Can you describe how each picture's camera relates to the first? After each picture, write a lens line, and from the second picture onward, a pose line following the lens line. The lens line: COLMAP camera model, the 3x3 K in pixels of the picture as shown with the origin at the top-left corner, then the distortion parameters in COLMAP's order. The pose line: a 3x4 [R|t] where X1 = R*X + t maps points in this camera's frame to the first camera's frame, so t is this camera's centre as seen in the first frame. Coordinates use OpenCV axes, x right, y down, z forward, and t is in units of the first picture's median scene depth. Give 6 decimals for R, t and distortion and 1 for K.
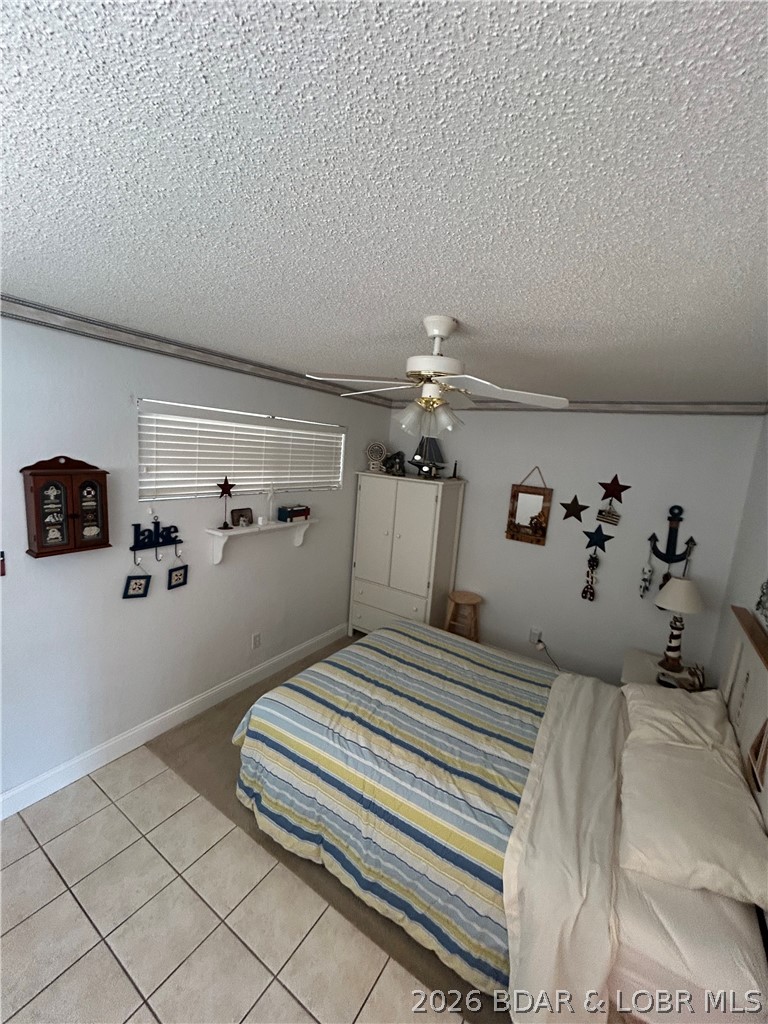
lens RADIAL K [[413.1, 0, 384.0], [0, 413.1, 512.0], [0, 0, 1]] dist [-0.000584, 0.000167]
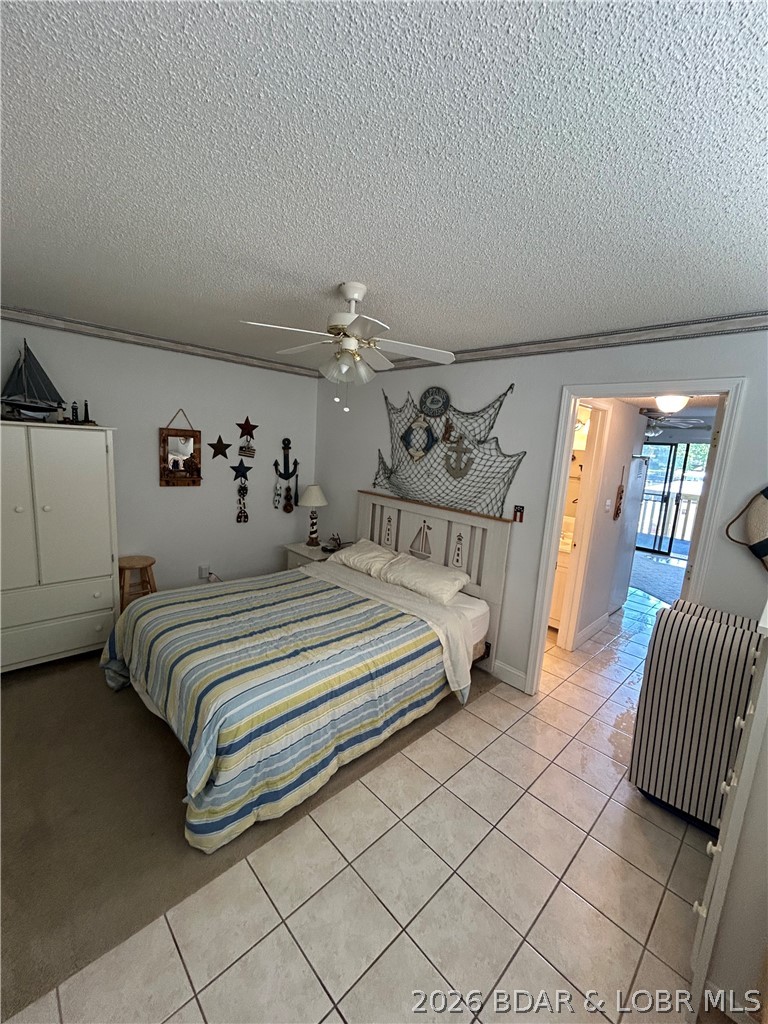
lens RADIAL K [[413.1, 0, 384.0], [0, 413.1, 512.0], [0, 0, 1]] dist [-0.000584, 0.000167]
pose [[0.226877, -0.225576, 0.947440, -0.716633], [0.101467, 0.972988, 0.207361, -0.033688], [-0.968623, 0.049088, 0.243637, 0.396331]]
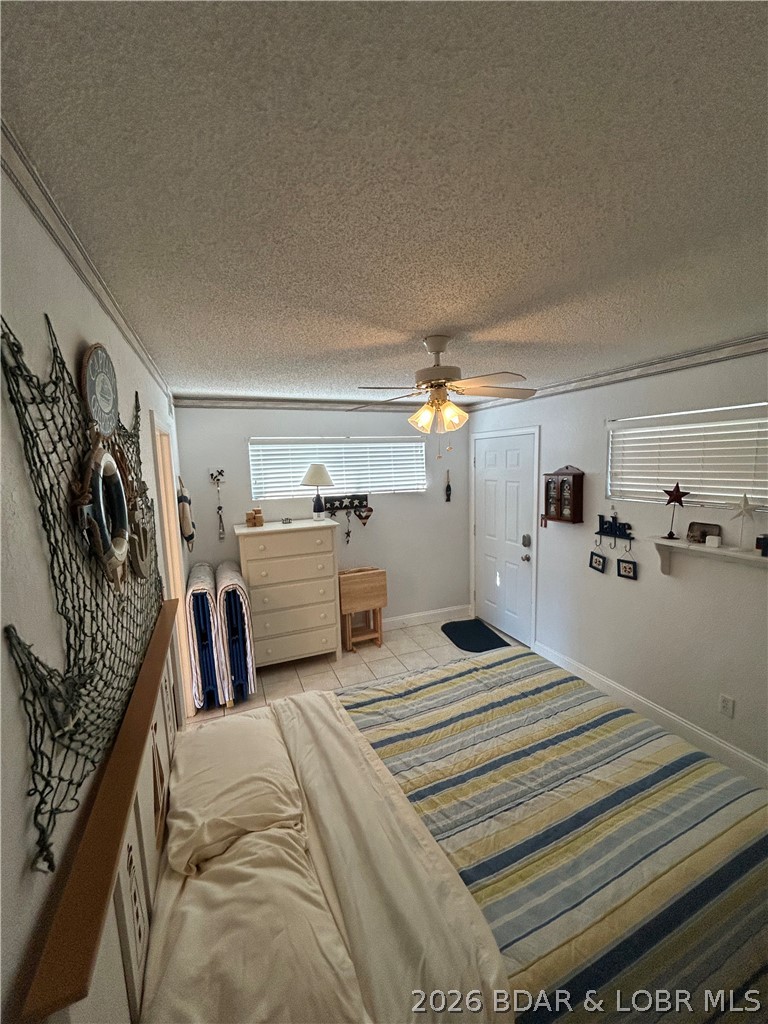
lens RADIAL K [[413.1, 0, 384.0], [0, 413.1, 512.0], [0, 0, 1]] dist [-0.000584, 0.000167]
pose [[-0.571838, 0.038633, -0.819457, 0.787631], [-0.142678, 0.978984, 0.145718, -0.065709], [0.807864, 0.200245, -0.554308, 1.027462]]
